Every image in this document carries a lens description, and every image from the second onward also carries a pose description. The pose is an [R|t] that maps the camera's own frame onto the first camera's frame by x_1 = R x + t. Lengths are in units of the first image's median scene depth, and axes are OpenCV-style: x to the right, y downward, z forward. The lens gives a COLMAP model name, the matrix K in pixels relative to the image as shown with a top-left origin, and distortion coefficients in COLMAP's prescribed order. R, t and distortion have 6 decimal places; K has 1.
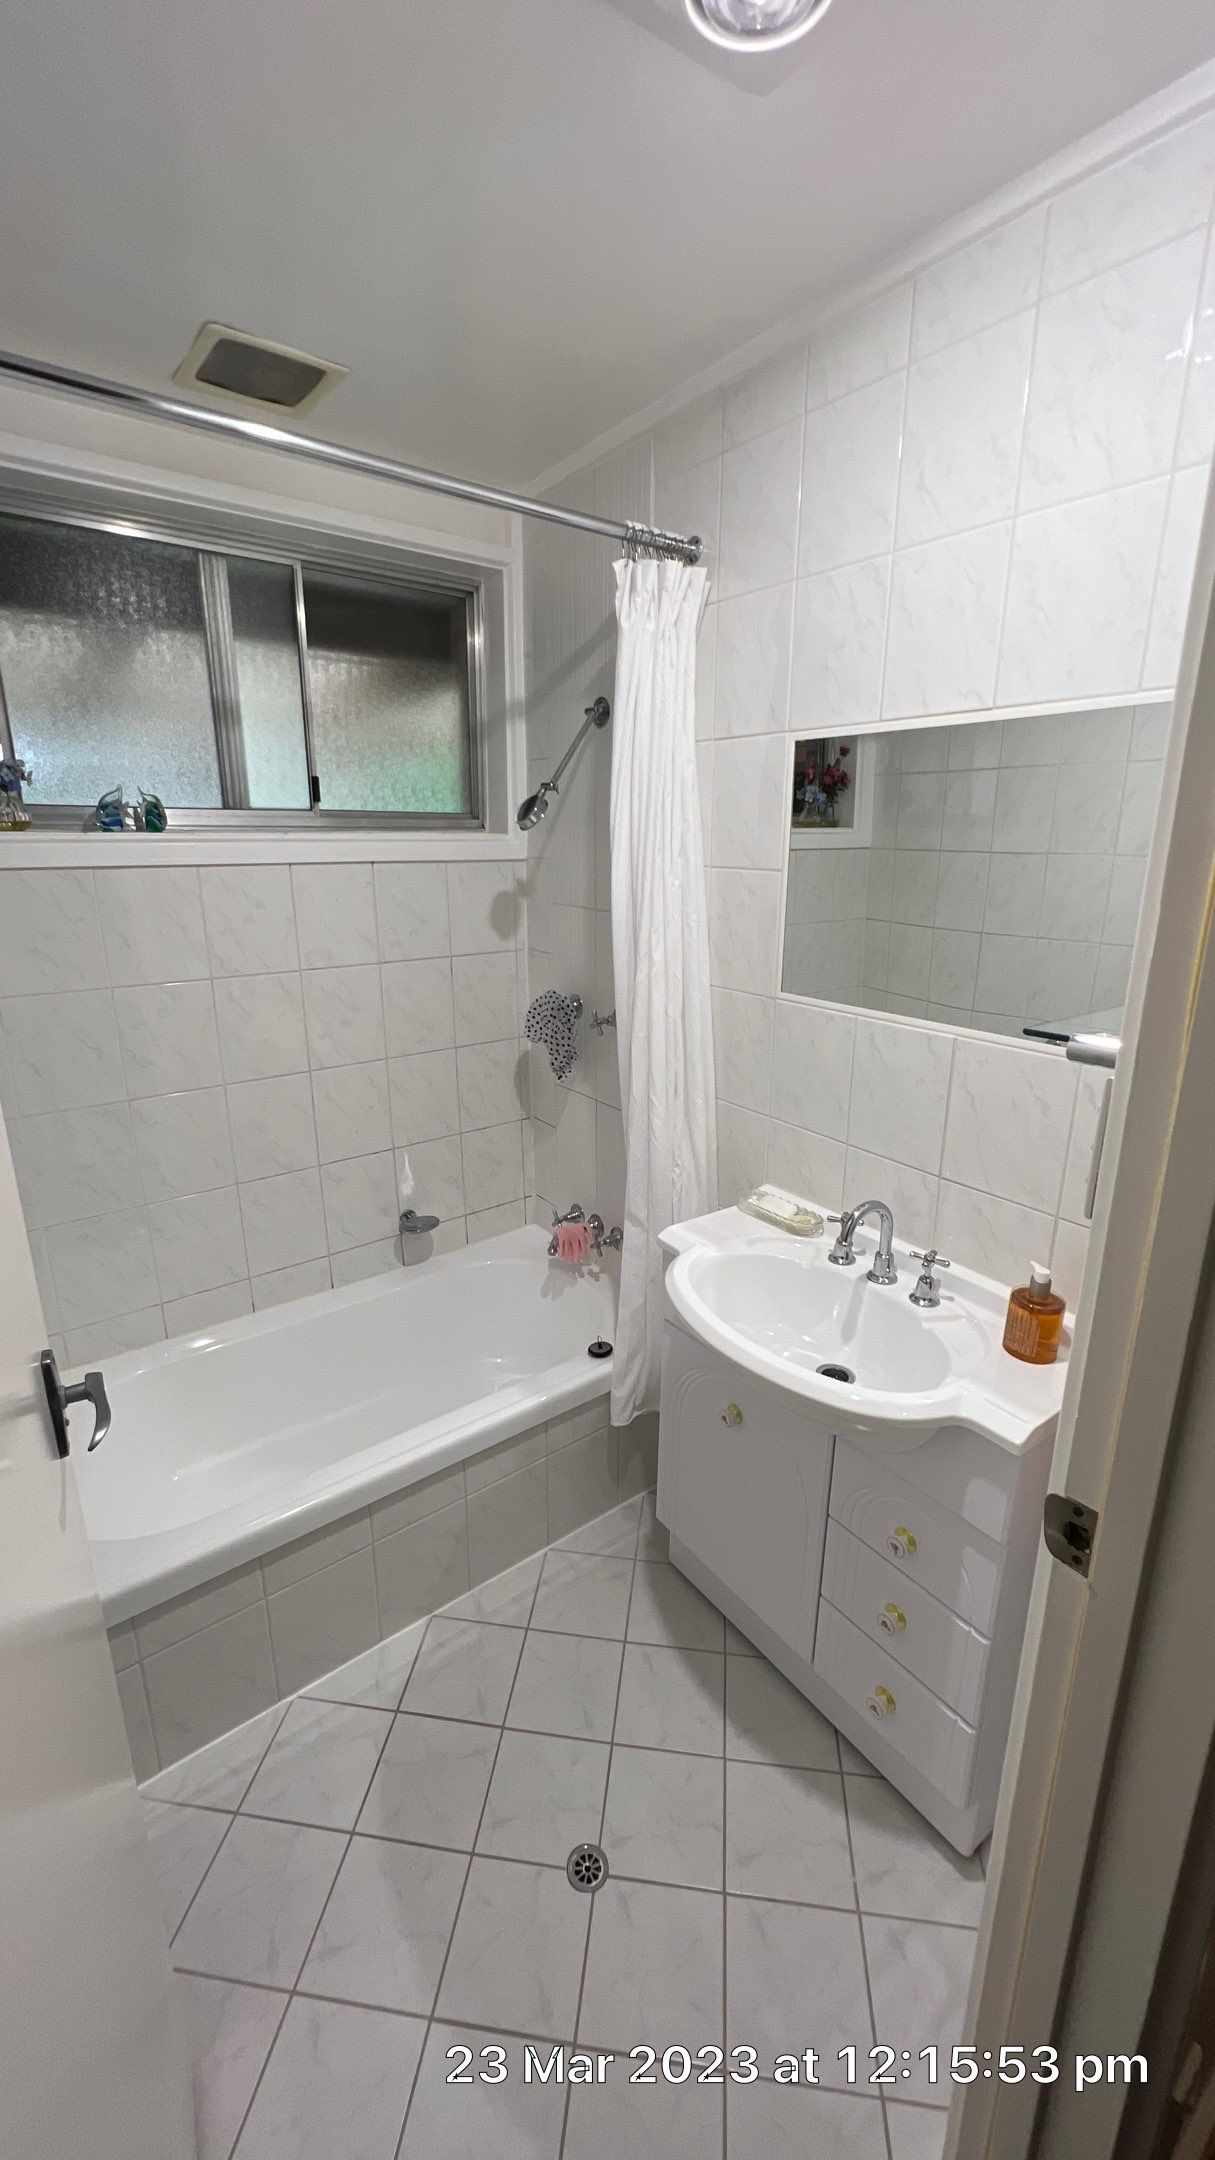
lens RADIAL K [[864.1, 0, 612.6], [0, 864.1, 1072.2], [0, 0, 1]] dist [-0.000701, -0.000091]
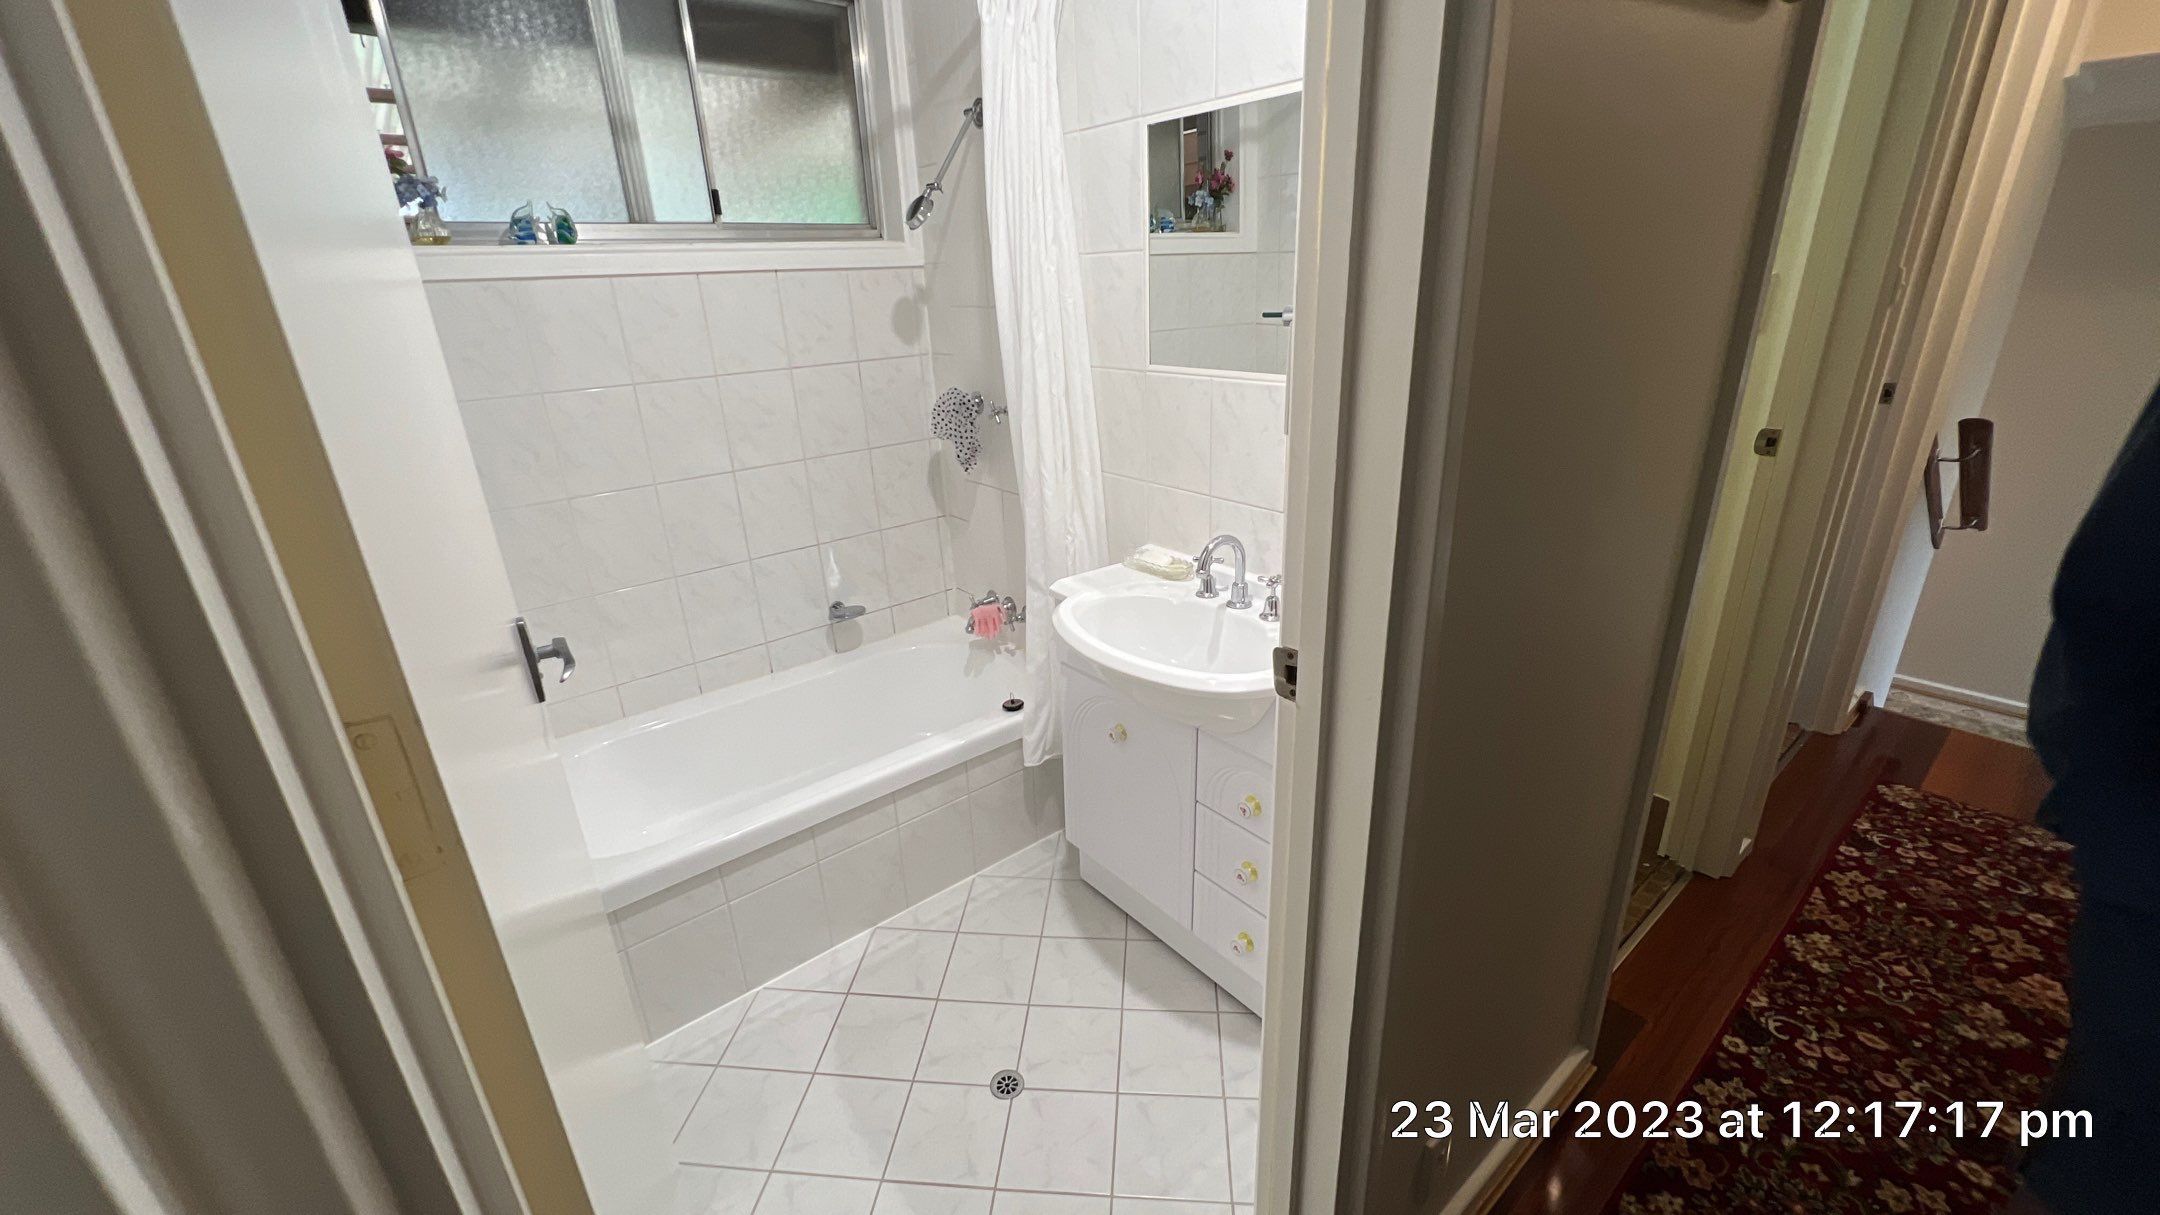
lens RADIAL K [[864.1, 0, 1075.8], [0, 864.1, 599.9], [0, 0, 1]] dist [-0.000701, -0.000091]
pose [[0.998566, -0.051049, 0.016108, 0.060546], [0.049403, 0.994727, 0.089878, 0.094188], [-0.020611, -0.088954, 0.995822, -0.118964]]
